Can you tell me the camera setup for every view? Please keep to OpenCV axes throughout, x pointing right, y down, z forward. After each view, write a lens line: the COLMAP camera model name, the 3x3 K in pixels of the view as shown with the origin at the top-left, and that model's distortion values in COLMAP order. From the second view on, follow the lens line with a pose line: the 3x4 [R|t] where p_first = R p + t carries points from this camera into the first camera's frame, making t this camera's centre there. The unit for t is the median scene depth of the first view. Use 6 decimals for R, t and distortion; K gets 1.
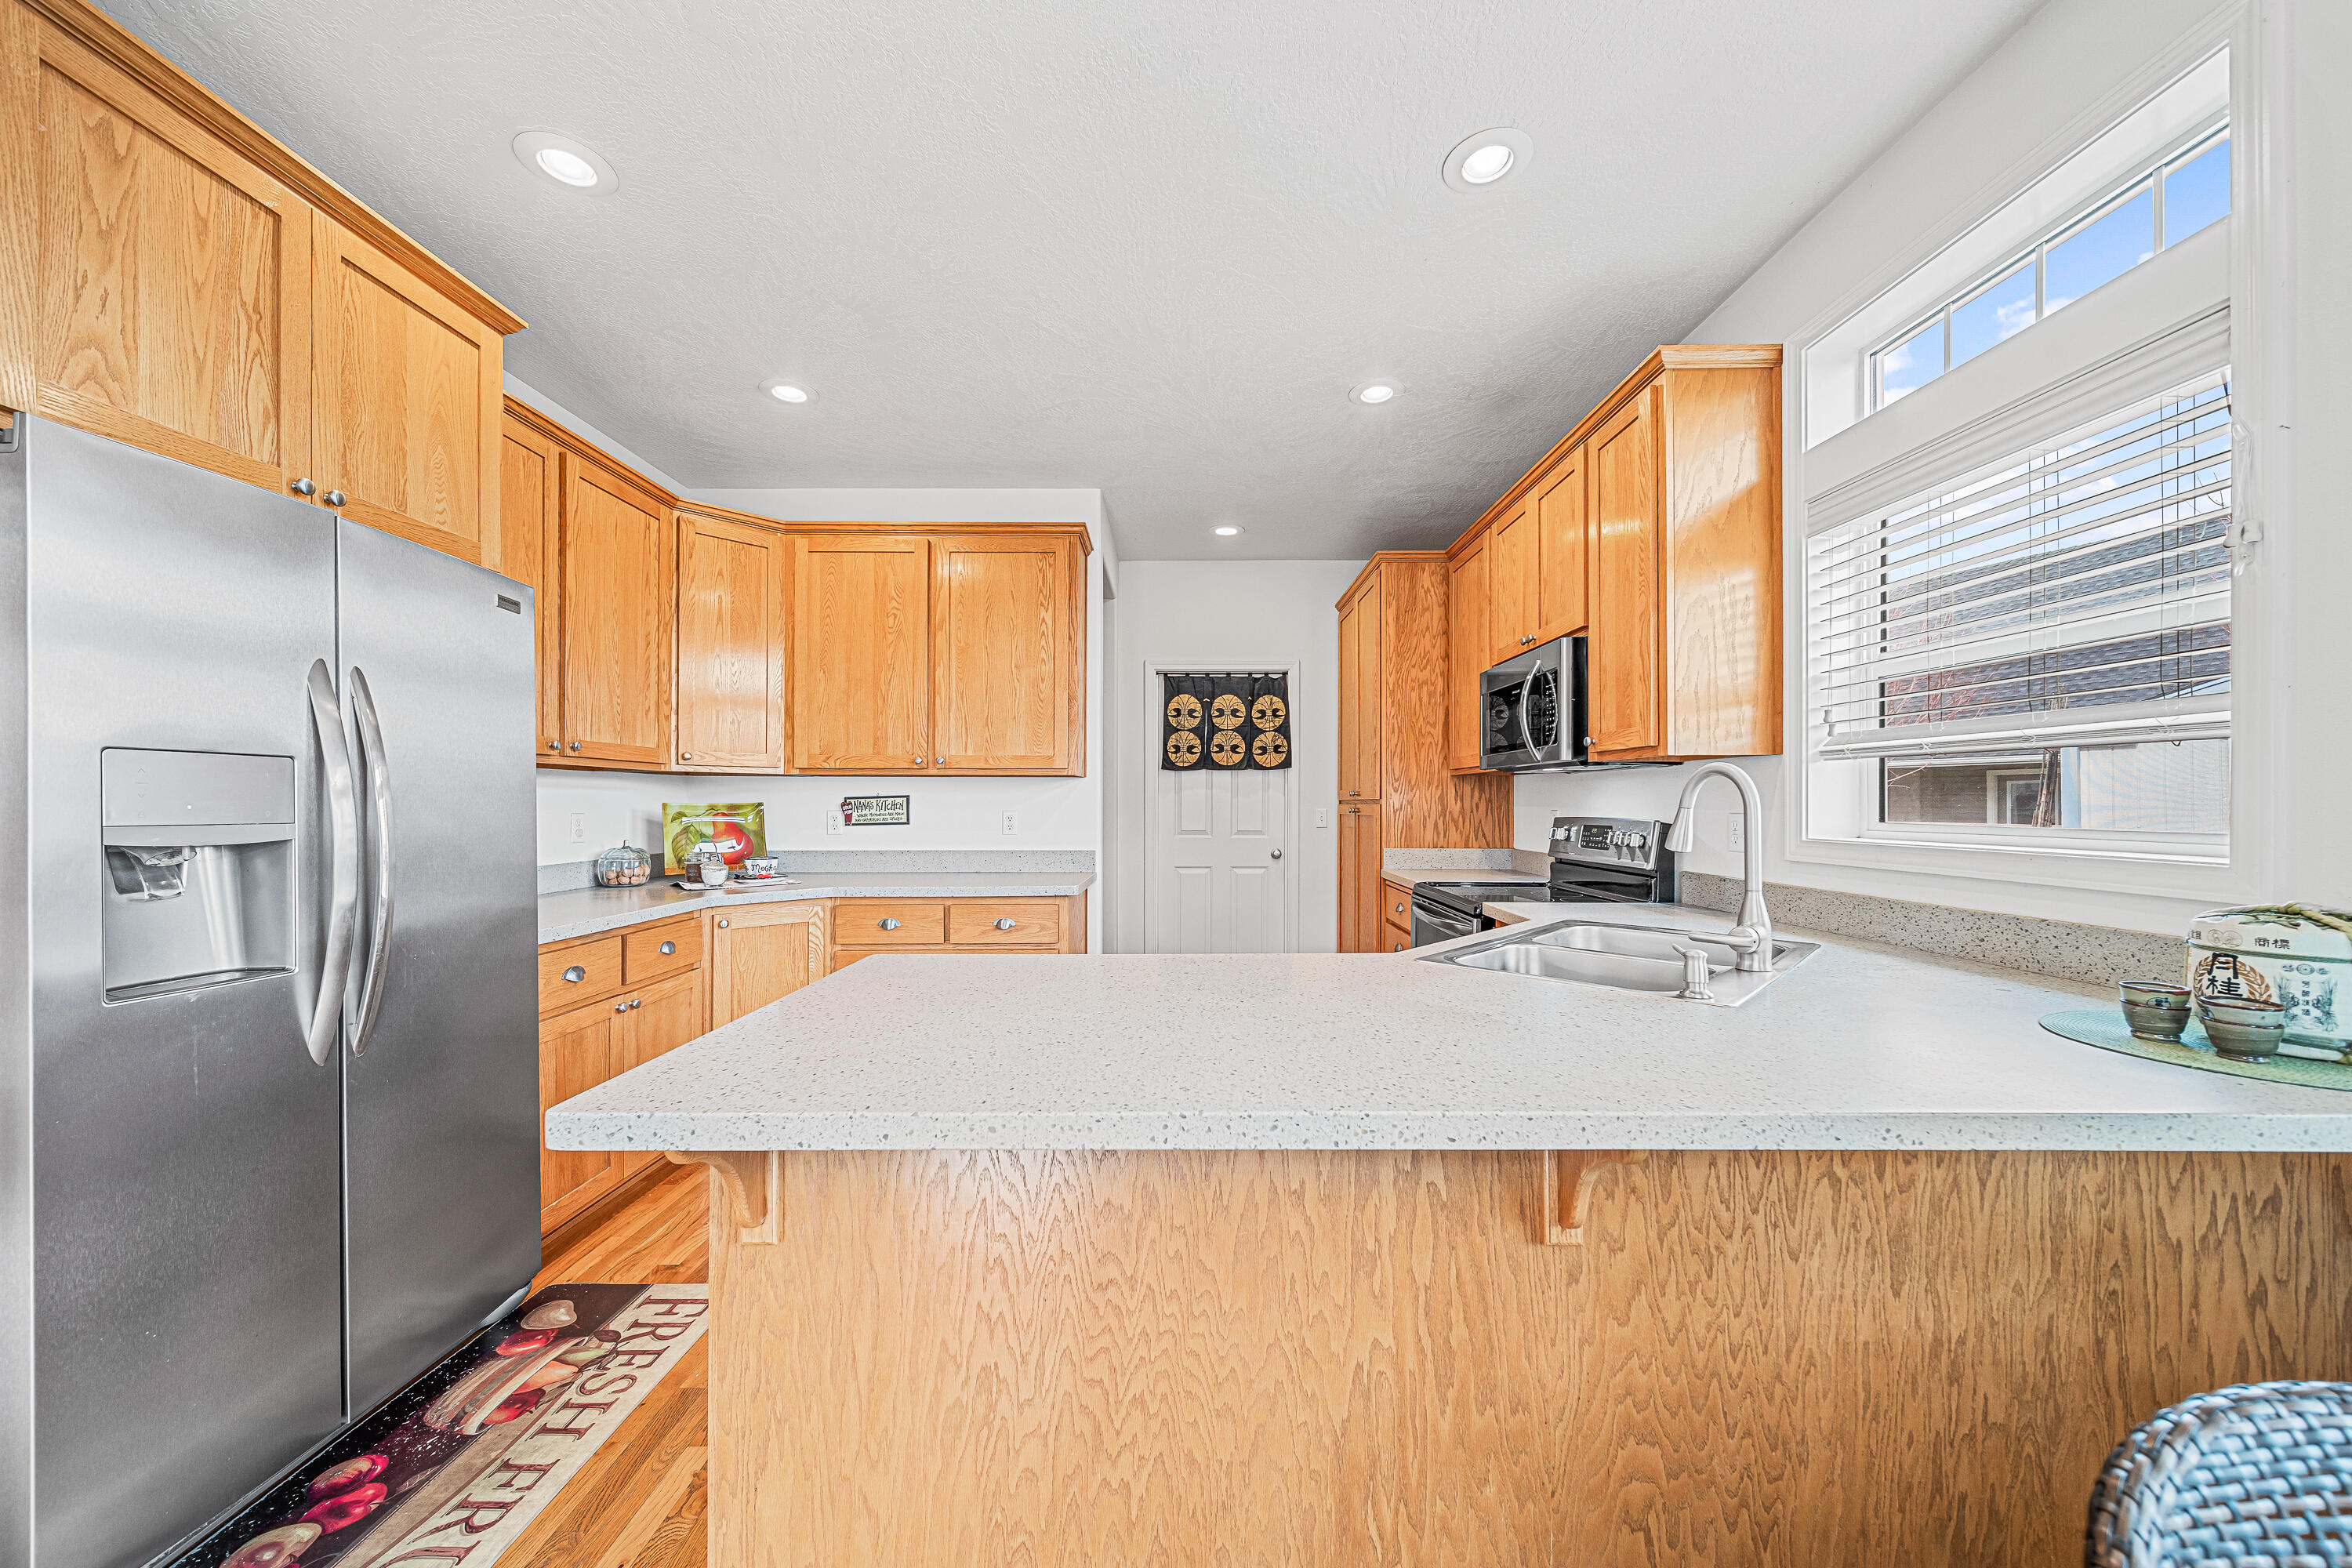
lens RADIAL K [[830.6, 0, 1205.5], [0, 830.6, 805.8], [0, 0, 1]] dist [0.000930, -0.001113]
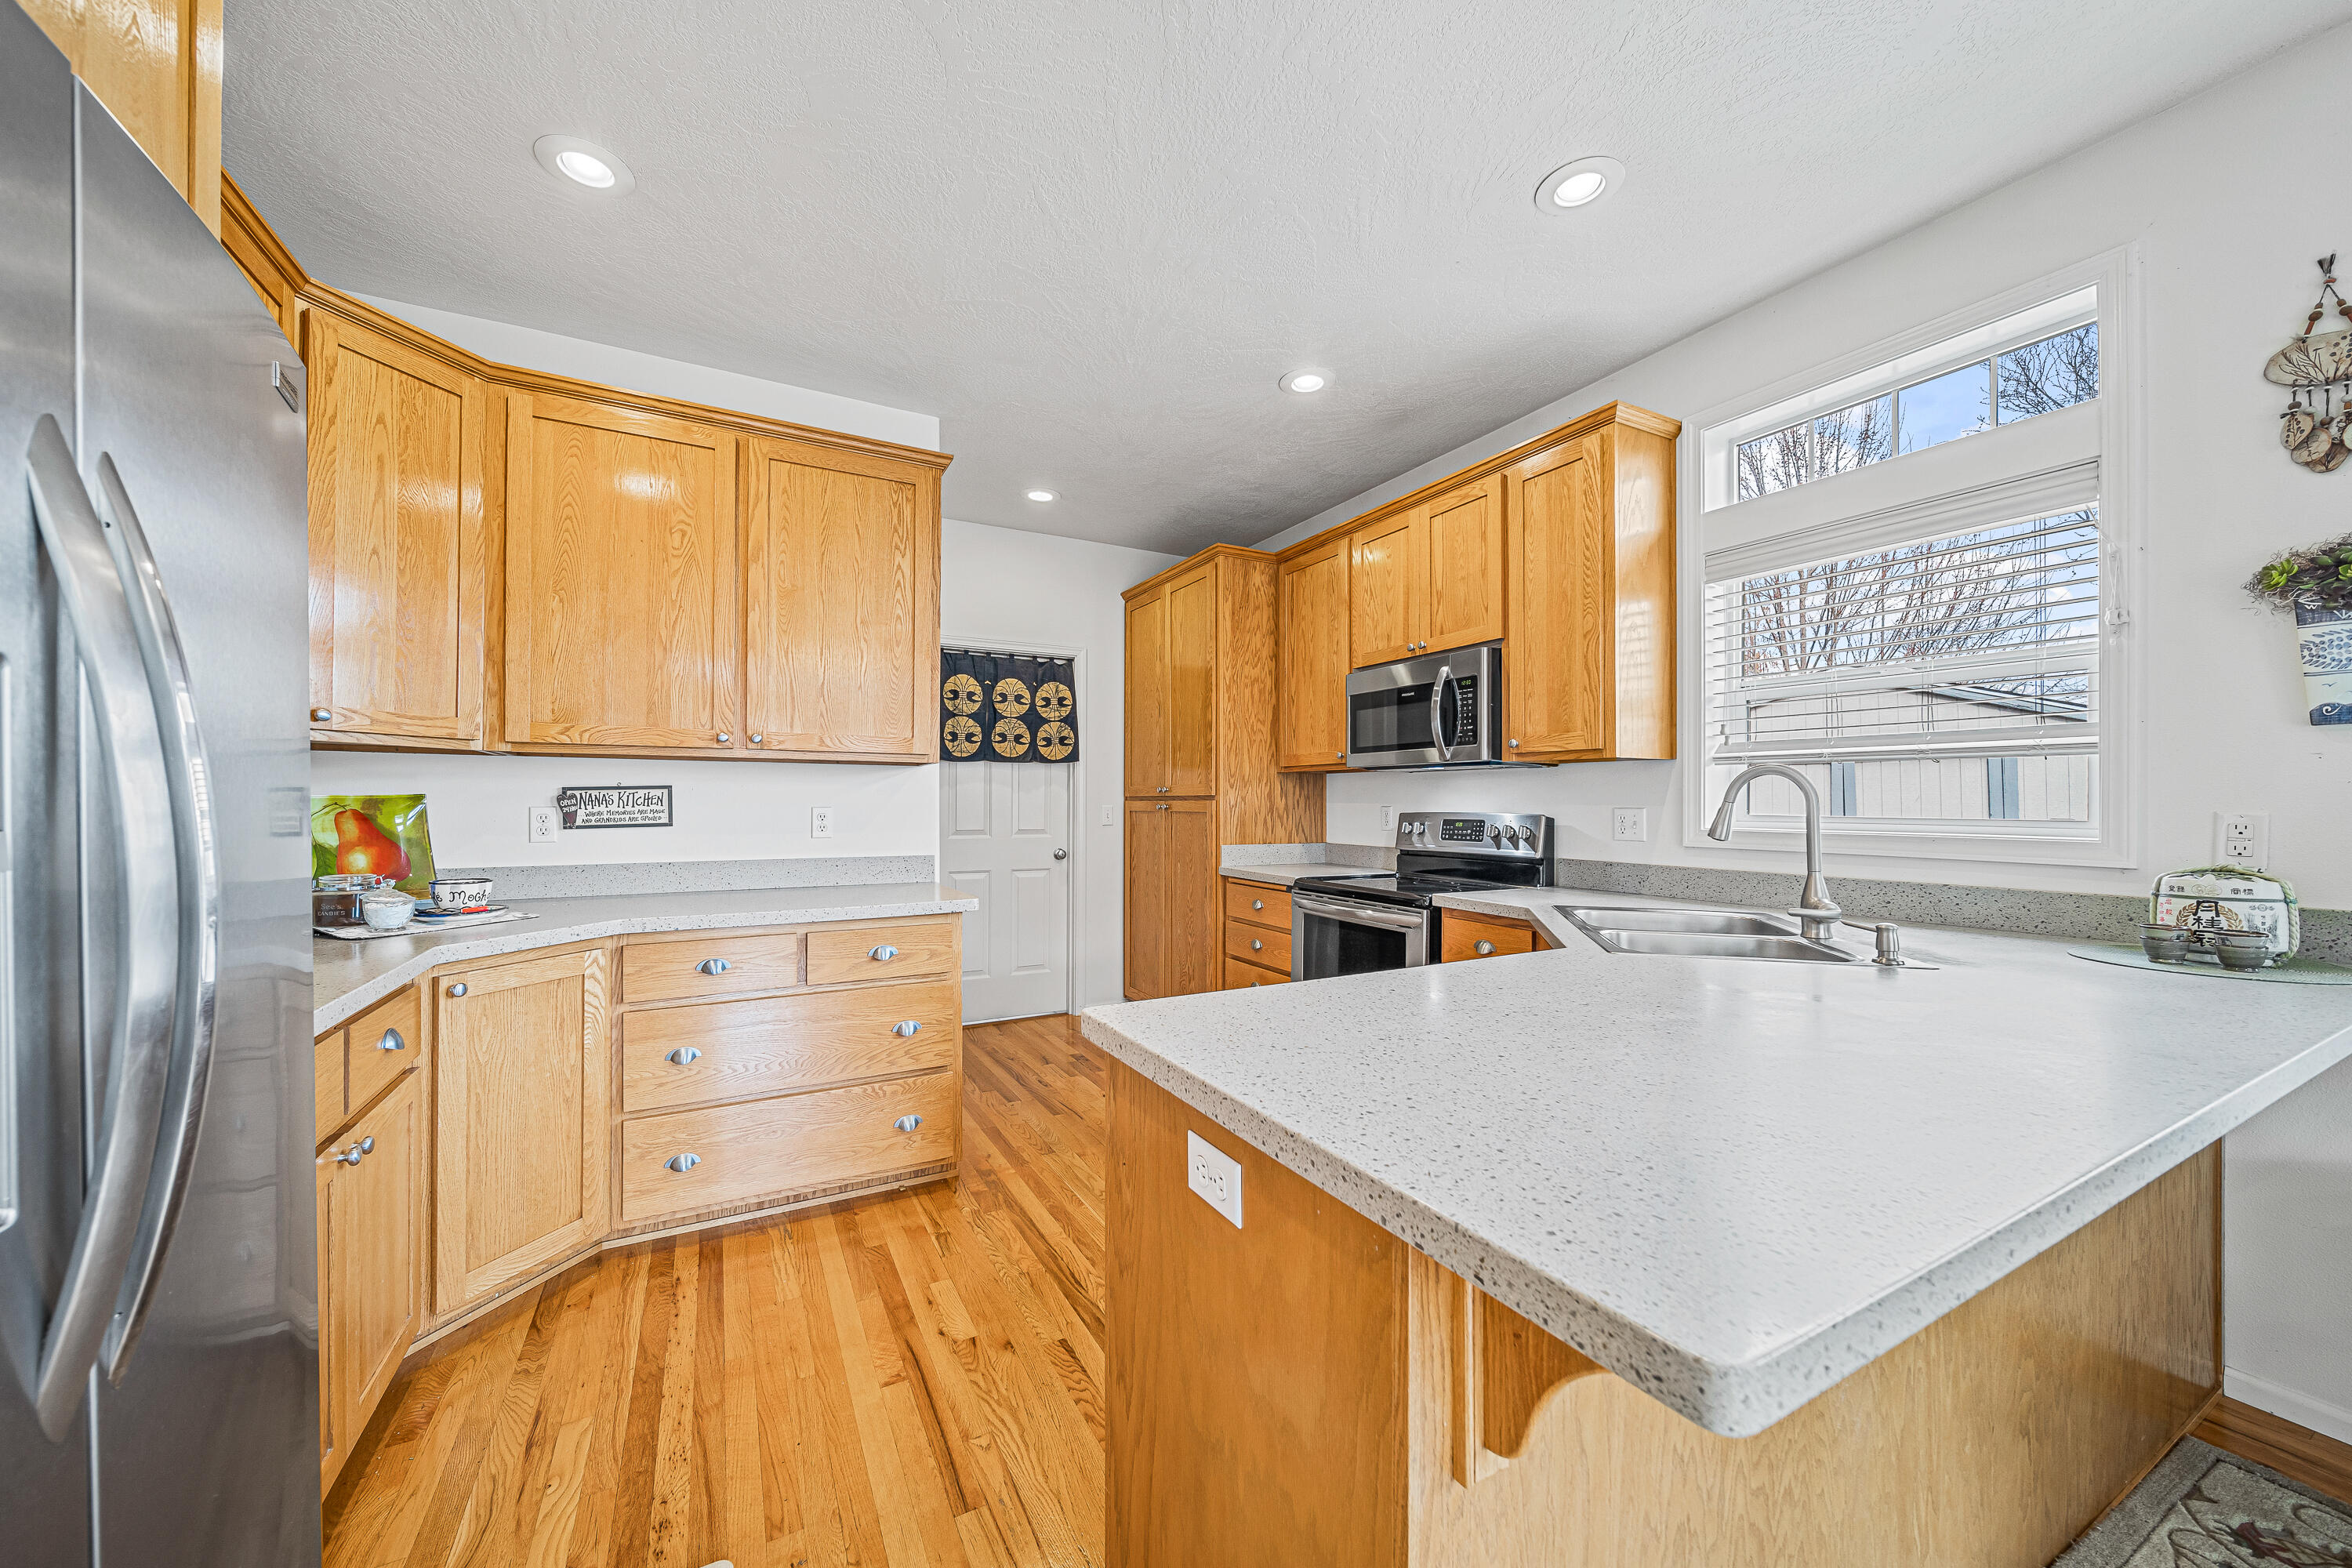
lens RADIAL K [[830.6, 0, 1186.4], [0, 830.6, 802.8], [0, 0, 1]] dist [0.000930, -0.001113]
pose [[0.883639, 0.001720, 0.468166, -0.326775], [-0.001151, 0.999998, -0.001500, 0.002933], [-0.468167, 0.000787, 0.883640, 0.169989]]
